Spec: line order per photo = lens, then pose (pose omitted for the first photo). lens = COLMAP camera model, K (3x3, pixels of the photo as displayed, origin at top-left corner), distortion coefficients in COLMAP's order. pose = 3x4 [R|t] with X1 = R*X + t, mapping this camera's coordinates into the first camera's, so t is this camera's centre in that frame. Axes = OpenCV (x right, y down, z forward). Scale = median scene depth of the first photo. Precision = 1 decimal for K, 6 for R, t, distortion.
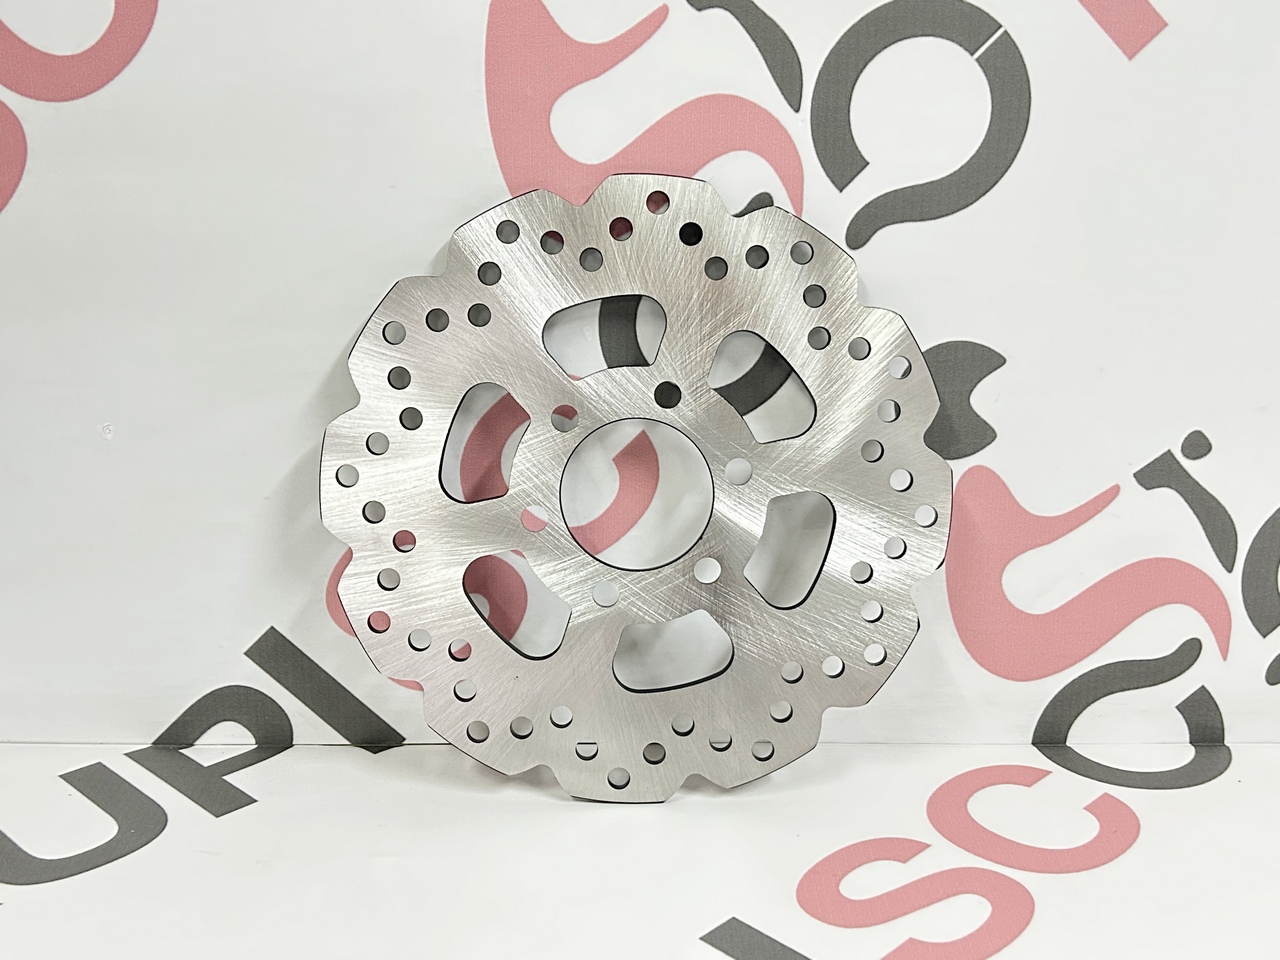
lens RADIAL K [[1434.1, 0, 640.0], [0, 1434.1, 480.0], [0, 0, 1]] dist [0.127056, -0.290643]
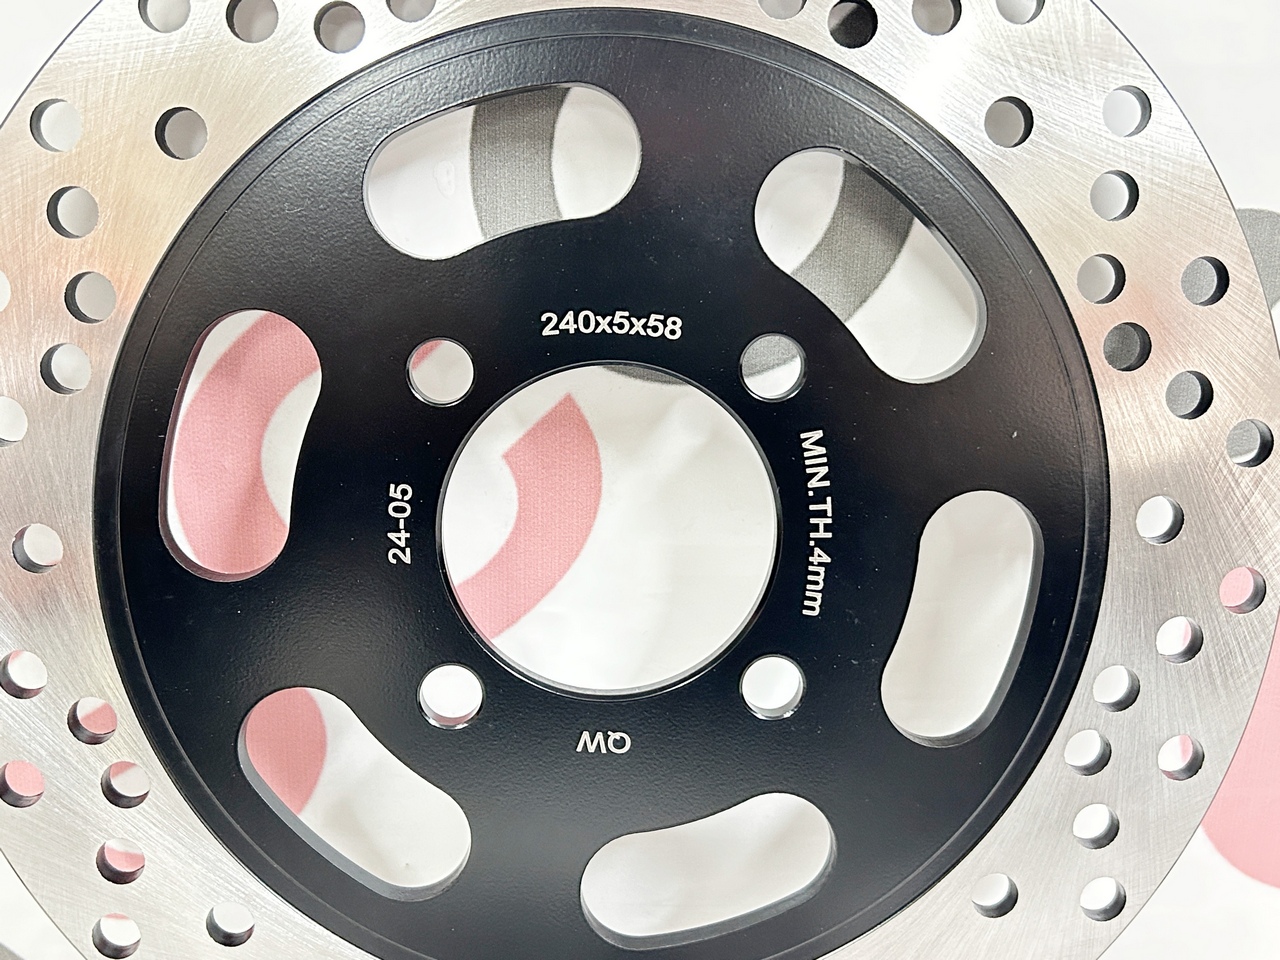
lens RADIAL K [[1434.1, 0, 640.0], [0, 1434.1, 480.0], [0, 0, 1]] dist [0.127056, -0.290643]
pose [[0.999080, 0.005353, 0.042546, 0.006237], [-0.006684, 0.999491, 0.031187, -0.021820], [-0.042358, -0.031443, 0.998608, 0.533646]]
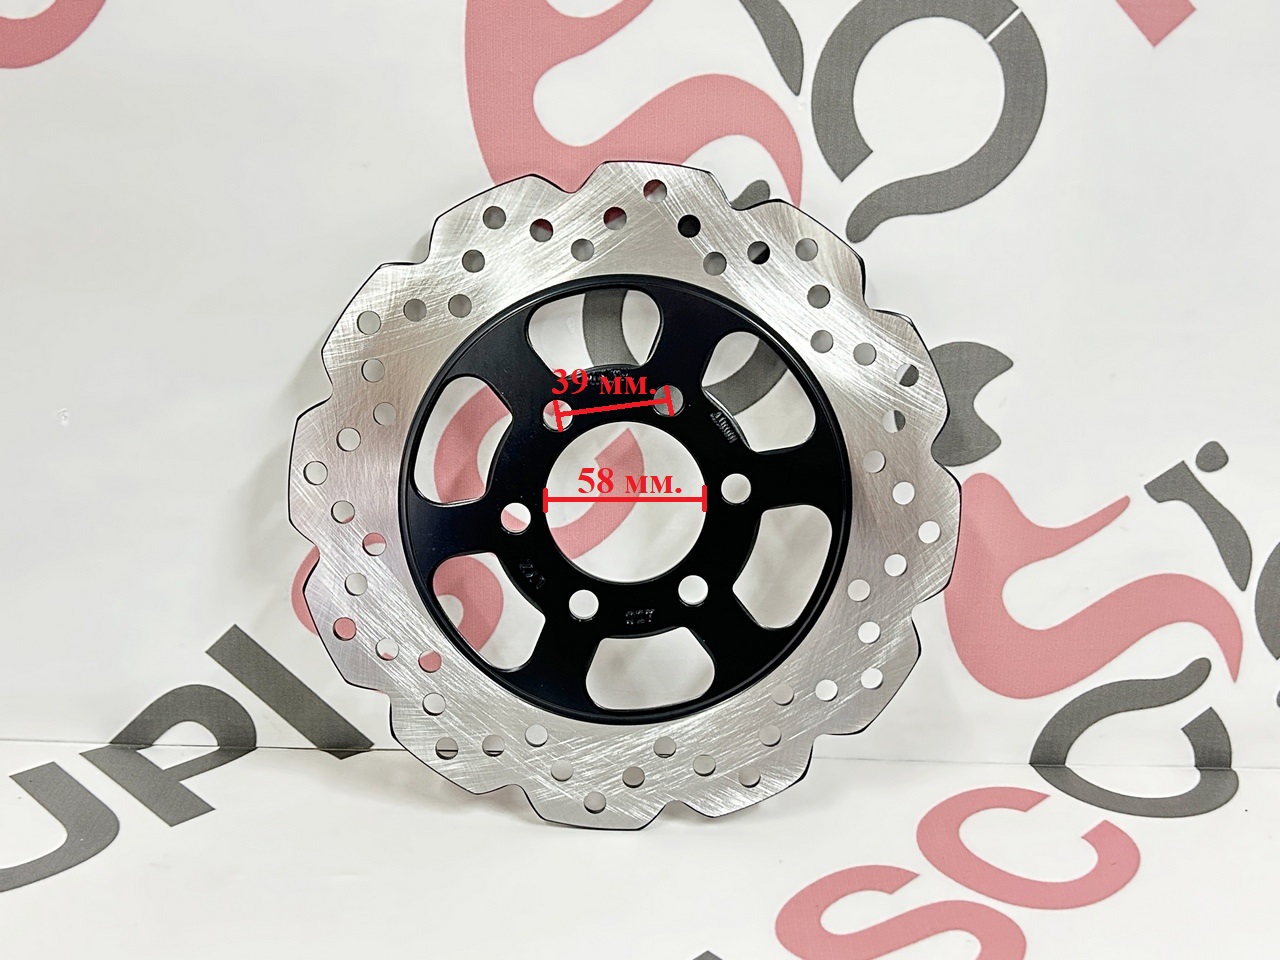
lens RADIAL K [[1434.1, 0, 640.0], [0, 1434.1, 480.0], [0, 0, 1]] dist [0.127056, -0.290643]
pose [[0.999748, 0.021736, -0.005557, 0.016456], [-0.021595, 0.999474, 0.024209, -0.024147], [0.006080, -0.024083, 0.999691, 0.052453]]
